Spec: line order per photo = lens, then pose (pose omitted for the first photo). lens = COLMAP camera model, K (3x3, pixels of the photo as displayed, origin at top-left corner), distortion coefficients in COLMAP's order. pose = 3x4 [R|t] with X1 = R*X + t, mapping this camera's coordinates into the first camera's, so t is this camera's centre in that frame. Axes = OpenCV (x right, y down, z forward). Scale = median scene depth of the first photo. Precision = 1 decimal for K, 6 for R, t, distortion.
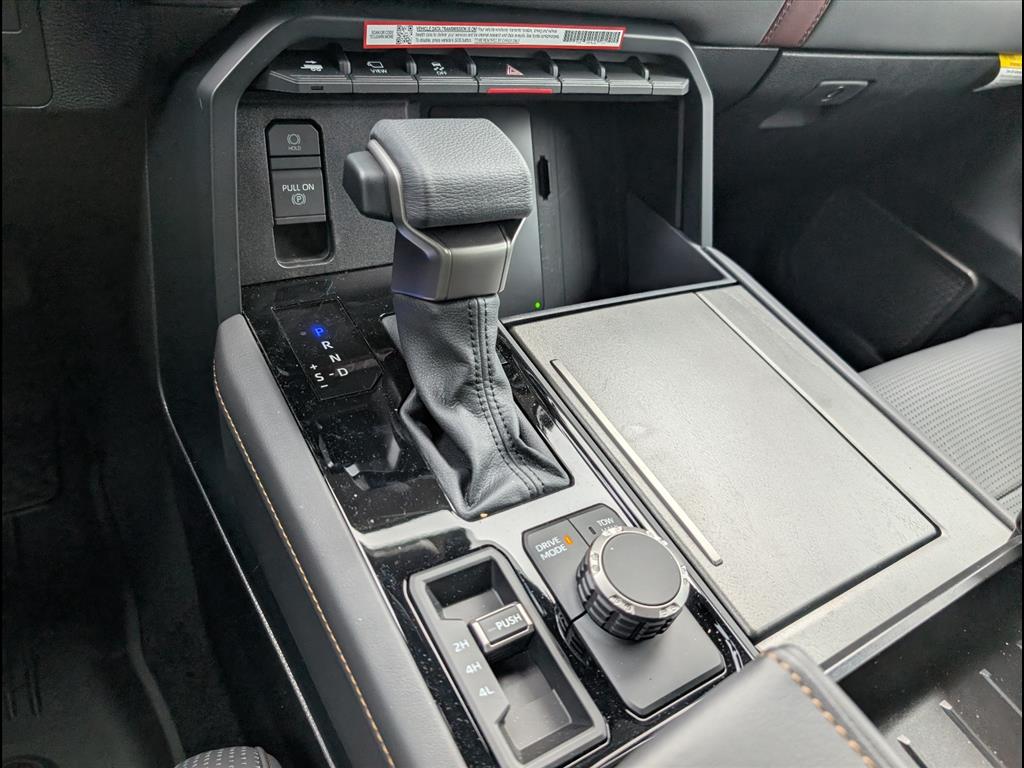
lens RADIAL K [[753.3, 0, 516.0], [0, 753.3, 382.1], [0, 0, 1]] dist [-0.002199, -0.008068]
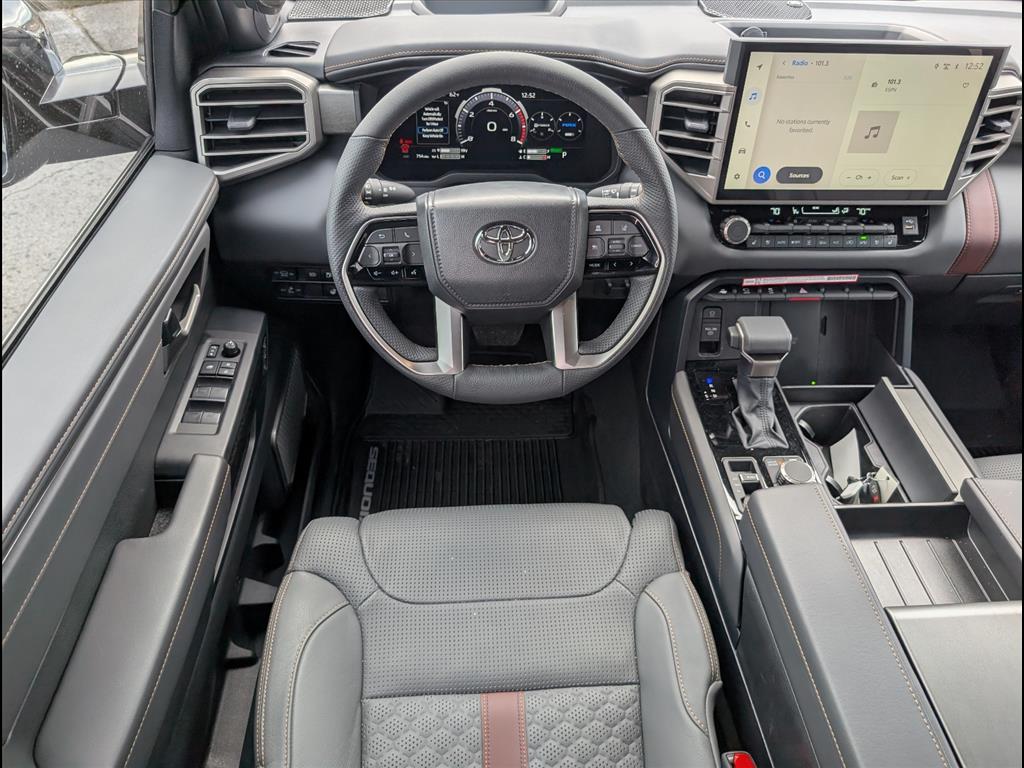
lens RADIAL K [[753.3, 0, 516.3], [0, 753.3, 381.8], [0, 0, 1]] dist [-0.002199, -0.008068]
pose [[0.867471, 0.153606, -0.473181, 0.457514], [-0.180571, 0.983492, -0.011770, 0.102671], [0.463561, 0.095653, 0.880887, -1.861588]]
